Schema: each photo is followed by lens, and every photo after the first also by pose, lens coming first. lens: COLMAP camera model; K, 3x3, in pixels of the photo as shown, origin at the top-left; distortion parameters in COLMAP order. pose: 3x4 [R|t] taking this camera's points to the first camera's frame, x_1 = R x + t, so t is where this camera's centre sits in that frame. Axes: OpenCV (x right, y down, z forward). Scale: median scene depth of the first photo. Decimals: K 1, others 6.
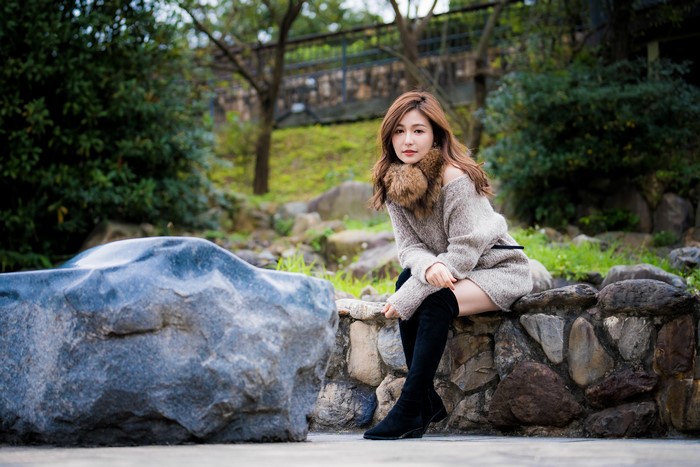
lens RADIAL K [[1419.9, 0, 350.0], [0, 1419.9, 233.5], [0, 0, 1]] dist [-0.042107, 0.194073]
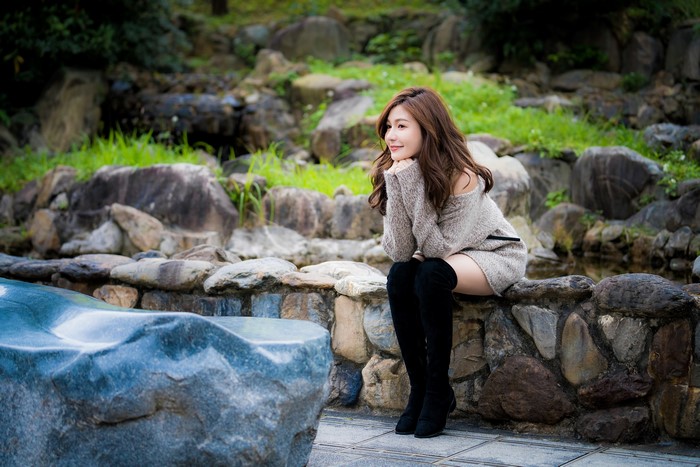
lens RADIAL K [[1419.9, 0, 350.0], [0, 1419.9, 233.5], [0, 0, 1]] dist [-0.042107, 0.194073]
pose [[0.999441, -0.000842, 0.033415, -0.023634], [-0.004663, 0.986392, 0.164342, -0.150685], [-0.033098, -0.164406, 0.985837, 0.051235]]
